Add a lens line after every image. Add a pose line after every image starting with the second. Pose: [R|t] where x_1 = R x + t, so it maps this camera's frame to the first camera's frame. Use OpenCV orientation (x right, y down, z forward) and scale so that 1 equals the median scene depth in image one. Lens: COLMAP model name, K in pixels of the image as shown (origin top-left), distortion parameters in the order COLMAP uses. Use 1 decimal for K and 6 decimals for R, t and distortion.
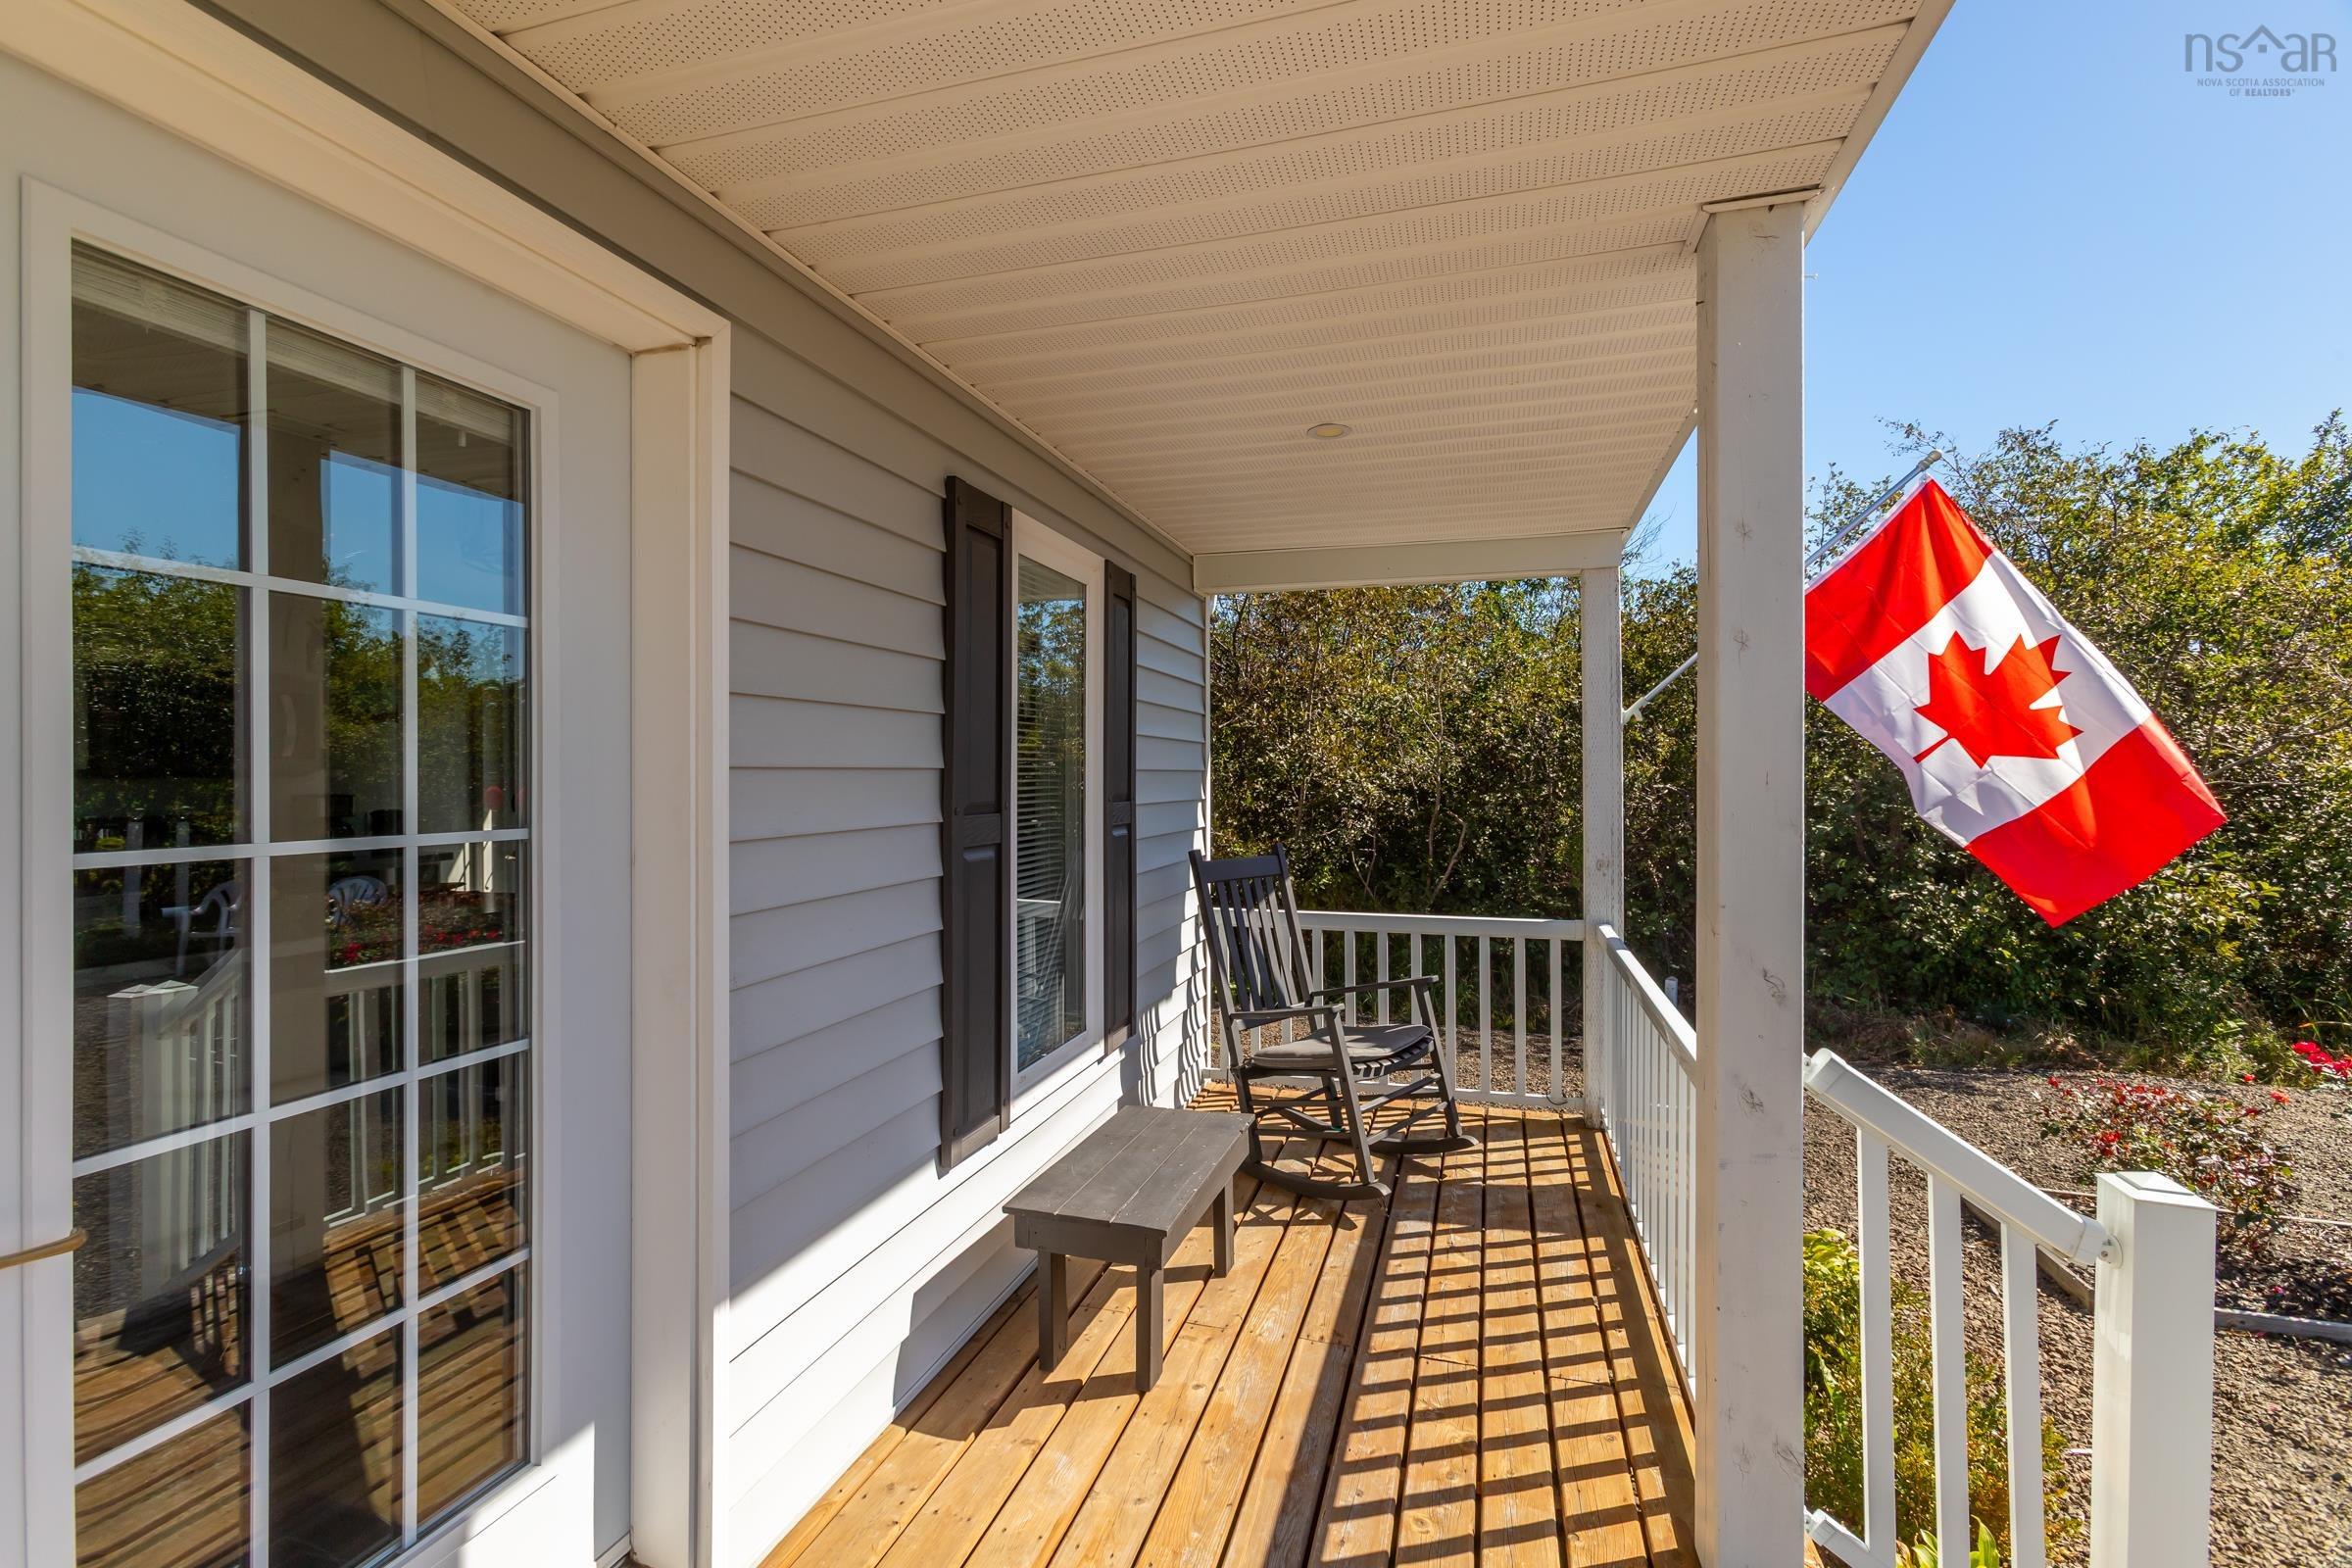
lens RADIAL K [[1068.4, 0, 1179.1], [0, 1068.4, 775.6], [0, 0, 1]] dist [-0.000515, 0.000505]
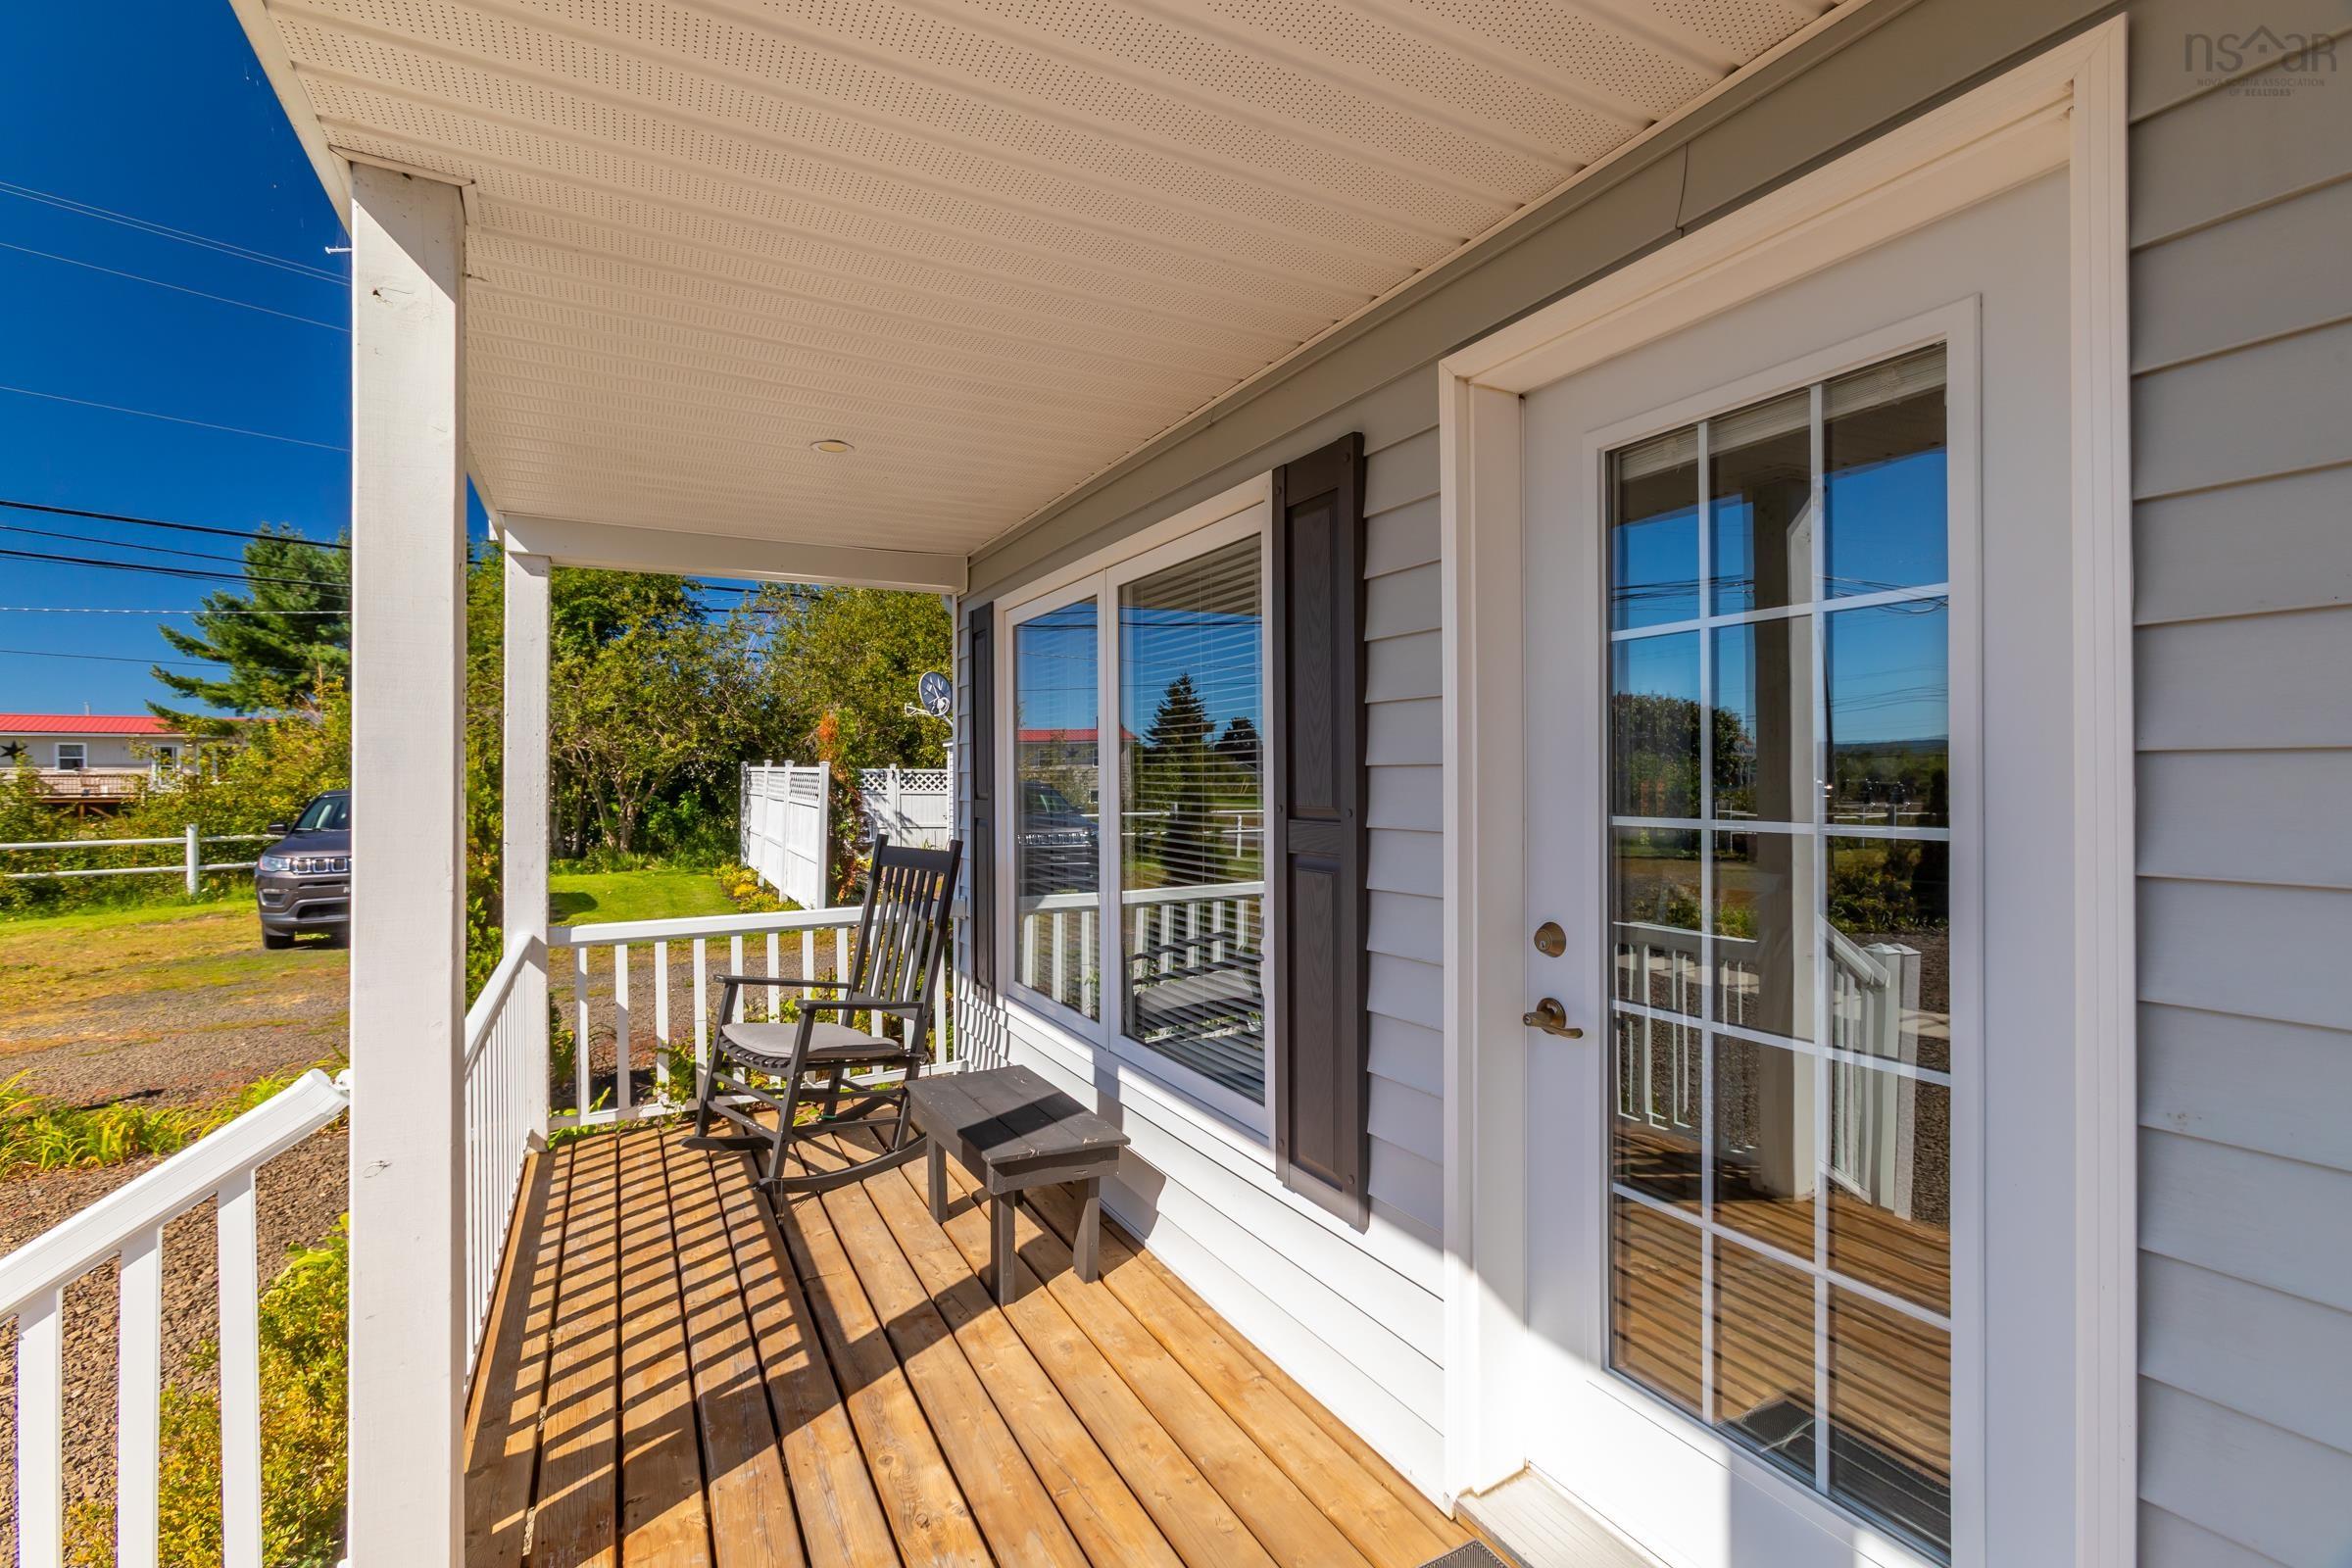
lens RADIAL K [[1068.4, 0, 1179.1], [0, 1068.4, 775.6], [0, 0, 1]] dist [-0.000515, 0.000505]
pose [[-0.728603, 0.000137, -0.684936, 0.621106], [0.000138, 1.000000, 0.000054, 0.004935], [0.684936, -0.000055, -0.728603, 2.022855]]
